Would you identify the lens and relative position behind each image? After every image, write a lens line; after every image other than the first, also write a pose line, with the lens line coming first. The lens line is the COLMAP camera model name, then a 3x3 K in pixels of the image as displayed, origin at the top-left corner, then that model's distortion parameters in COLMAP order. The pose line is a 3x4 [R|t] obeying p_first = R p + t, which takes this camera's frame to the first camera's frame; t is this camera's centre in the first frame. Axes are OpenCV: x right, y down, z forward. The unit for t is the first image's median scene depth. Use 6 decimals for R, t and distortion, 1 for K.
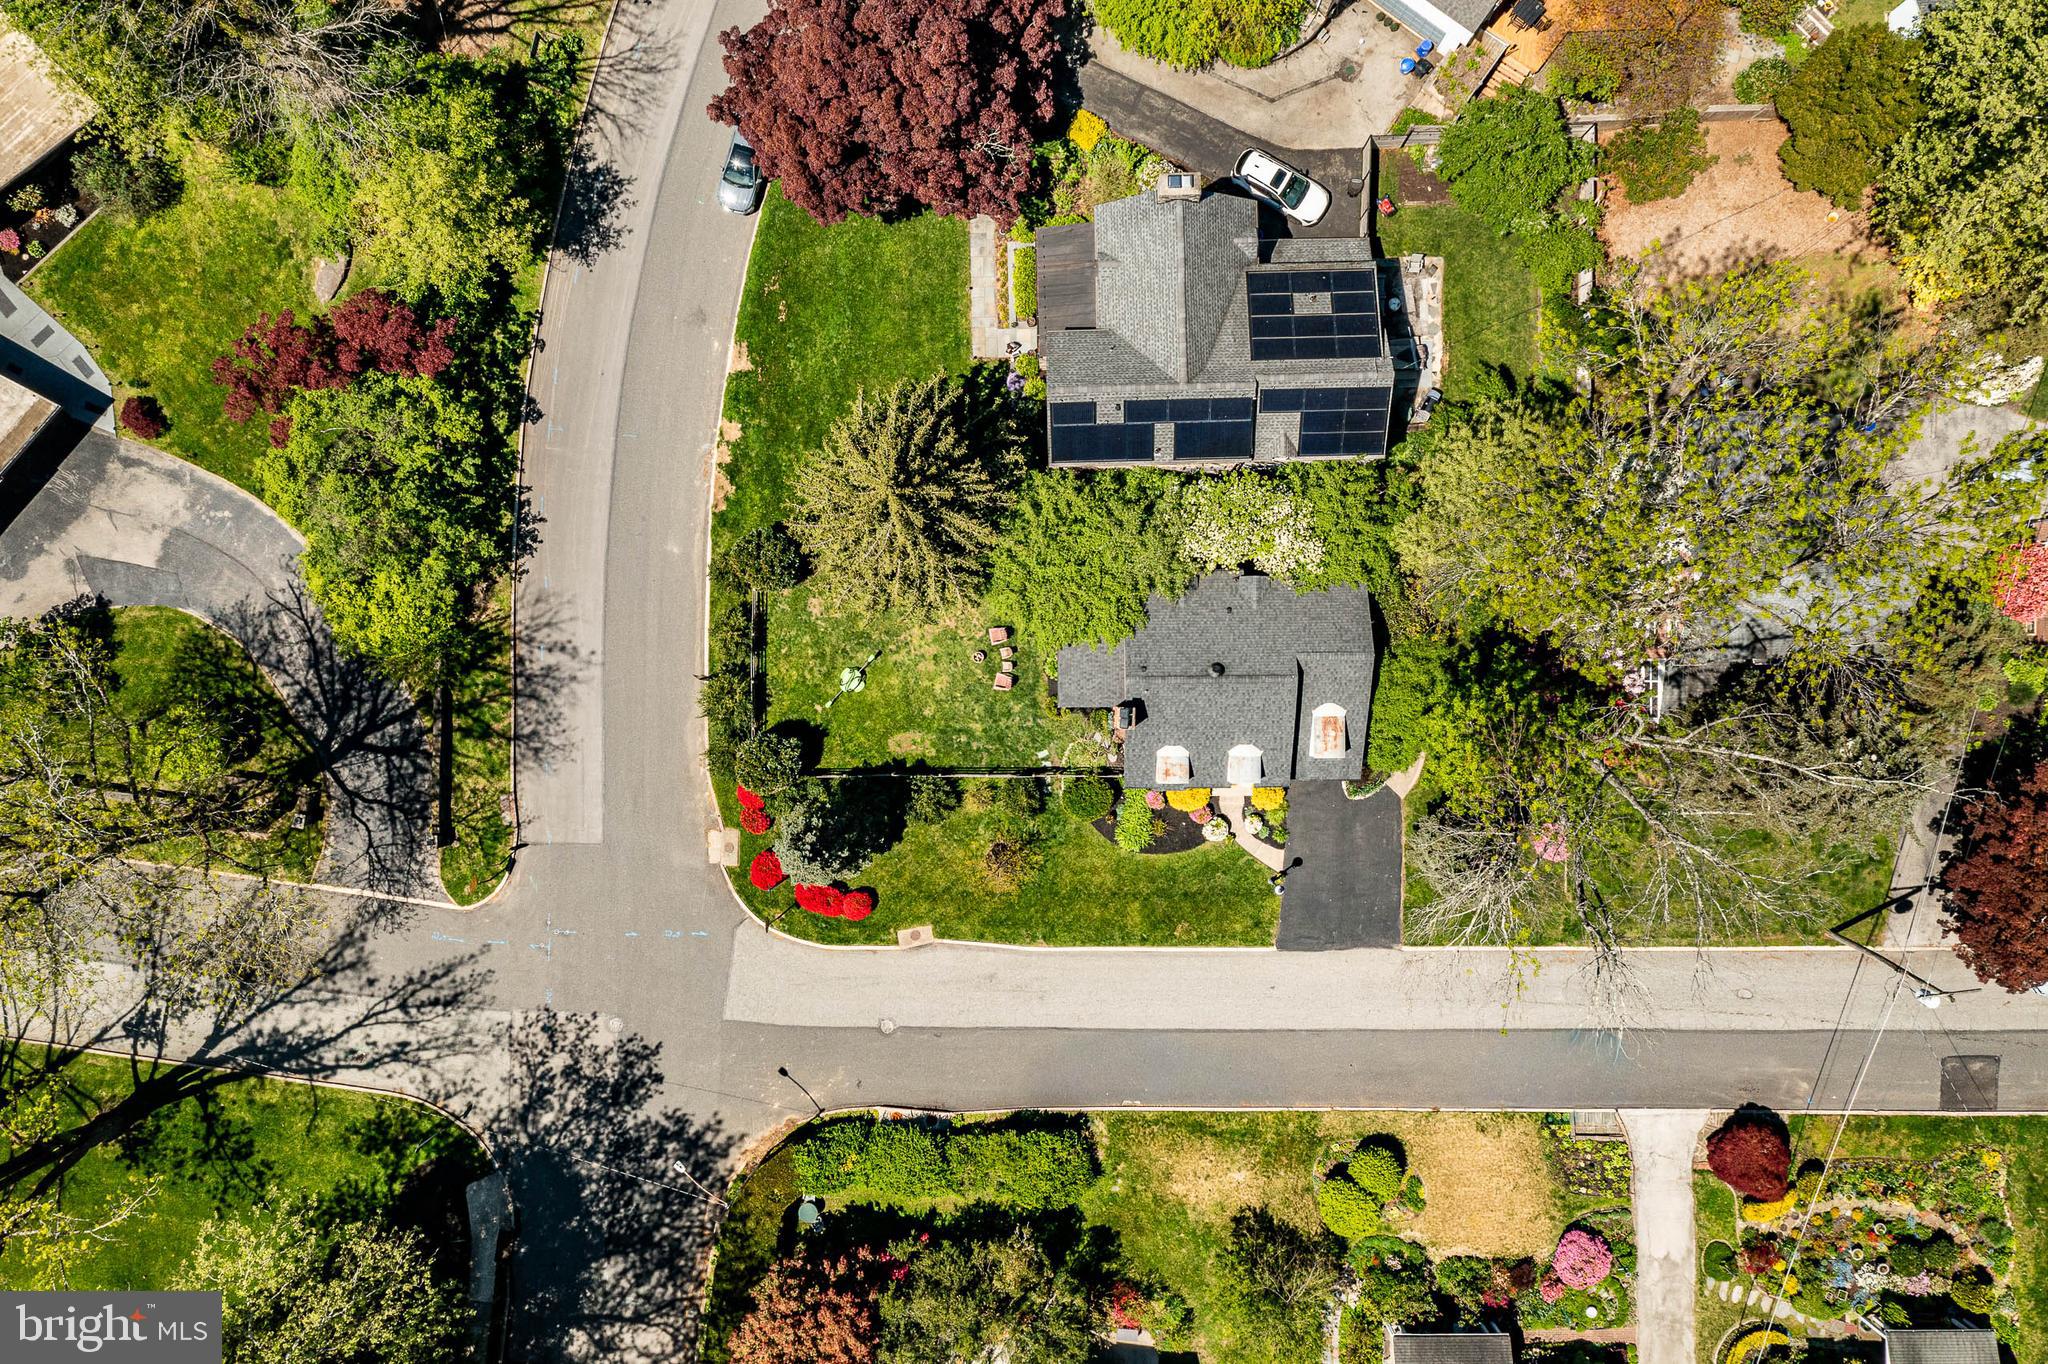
lens RADIAL K [[1588.5, 0, 1053.6], [0, 1588.5, 682.8], [0, 0, 1]] dist [0.000482, -0.001965]
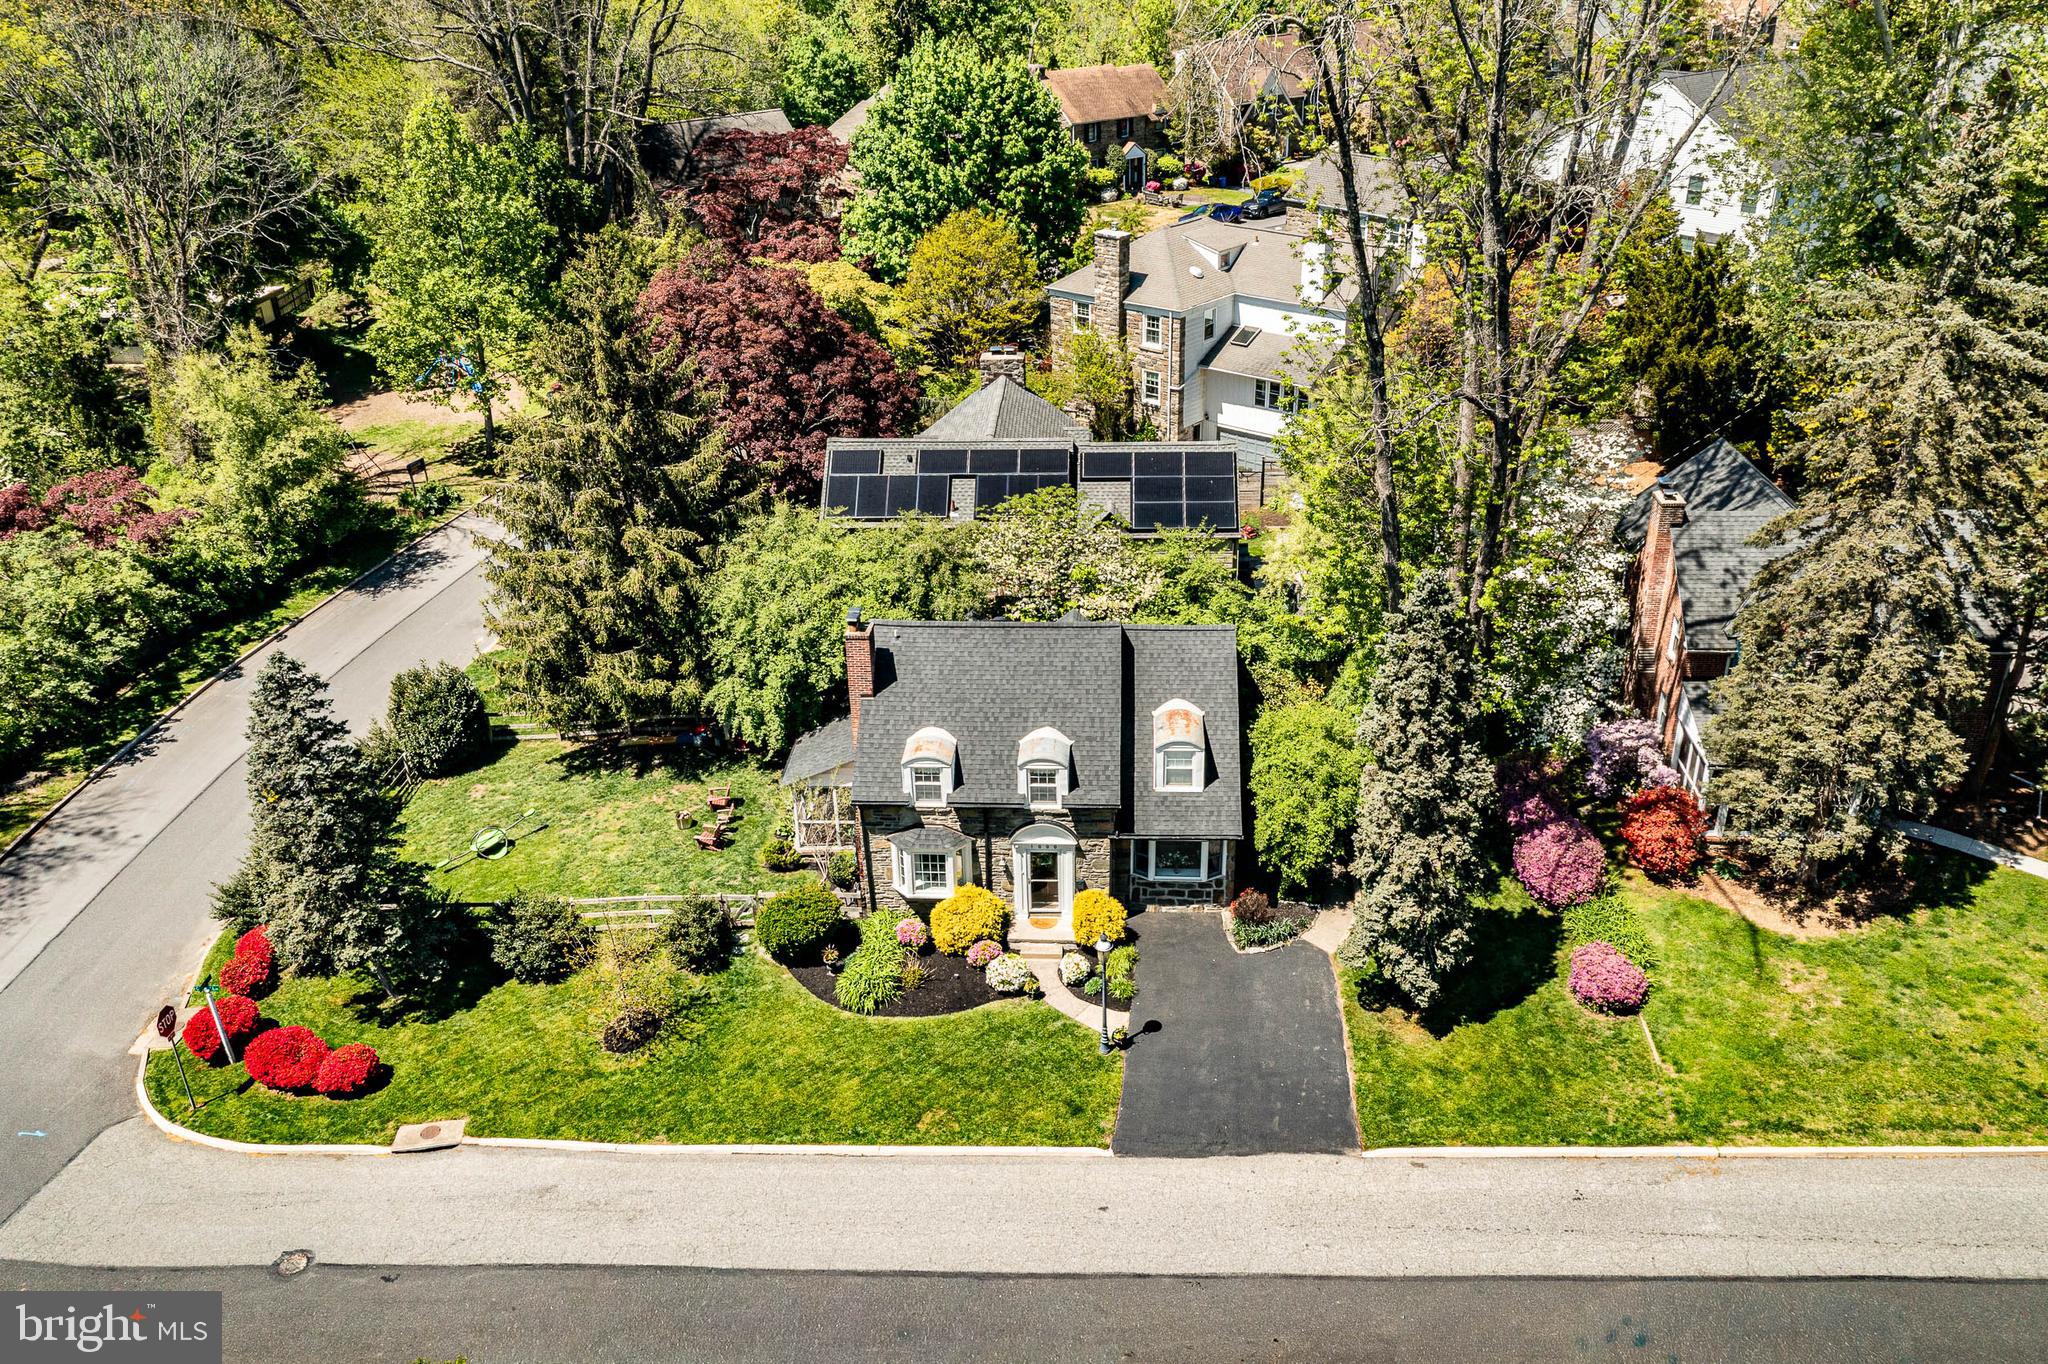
lens RADIAL K [[1613.9, 0, 1034.9], [0, 1613.9, 685.9], [0, 0, 1]] dist [-0.003998, 0.012886]
pose [[0.997657, 0.026526, -0.063064, 0.142215], [-0.068234, 0.452881, -0.888956, 0.552994], [0.004980, 0.891176, 0.453630, 0.627386]]
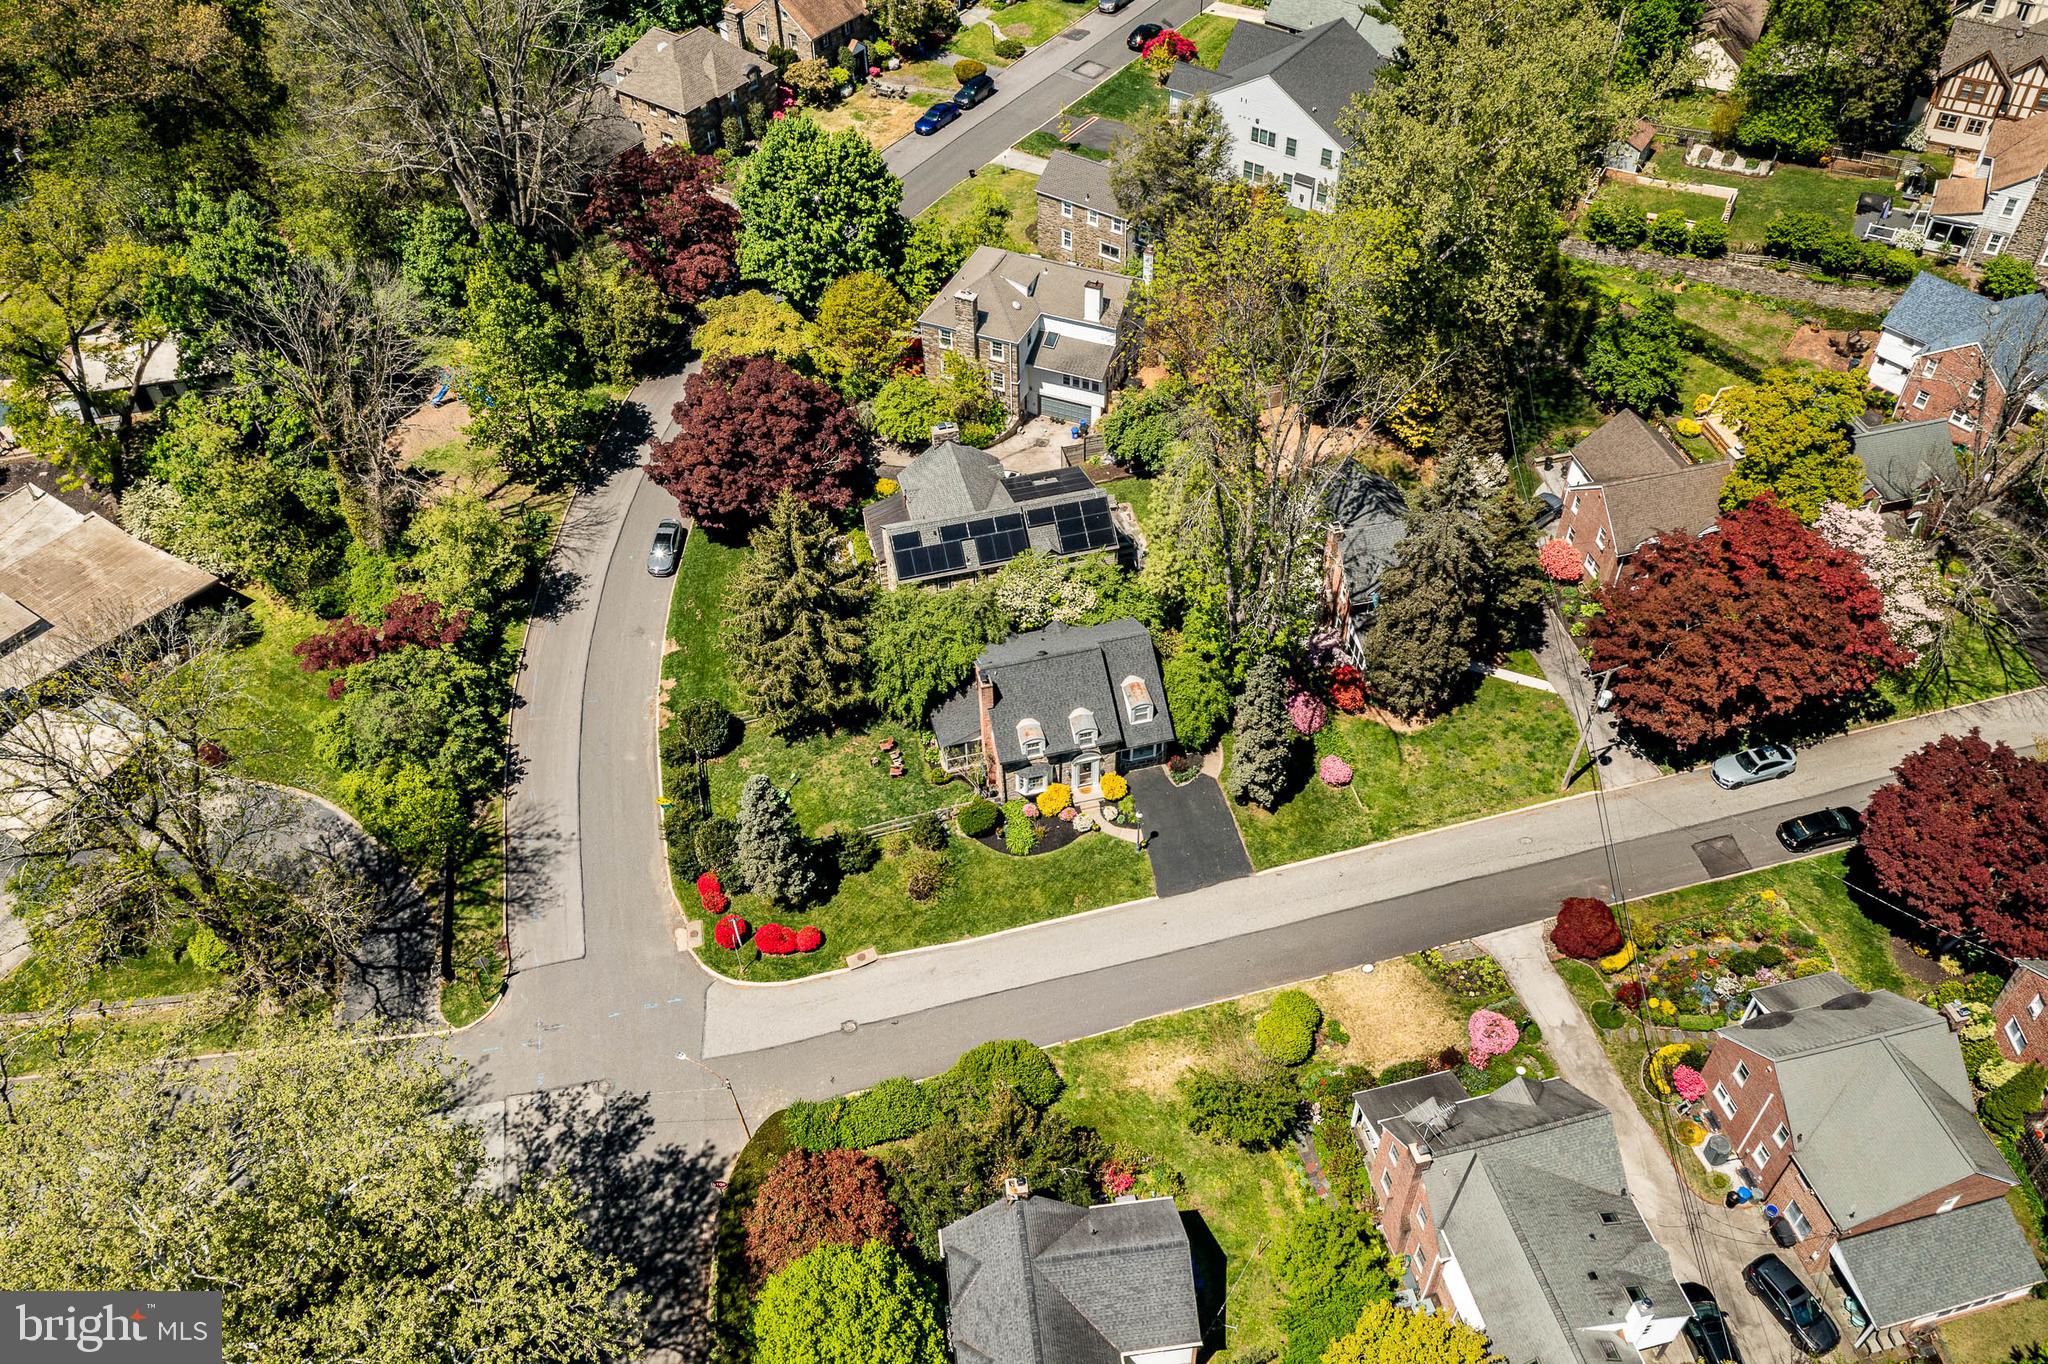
lens RADIAL K [[1613.9, 0, 1034.9], [0, 1613.9, 685.9], [0, 0, 1]] dist [-0.003998, 0.012886]
pose [[0.971456, -0.168780, 0.166691, -0.127865], [0.237219, 0.691793, -0.682018, 0.863754], [-0.000205, 0.702093, 0.712085, 0.010589]]
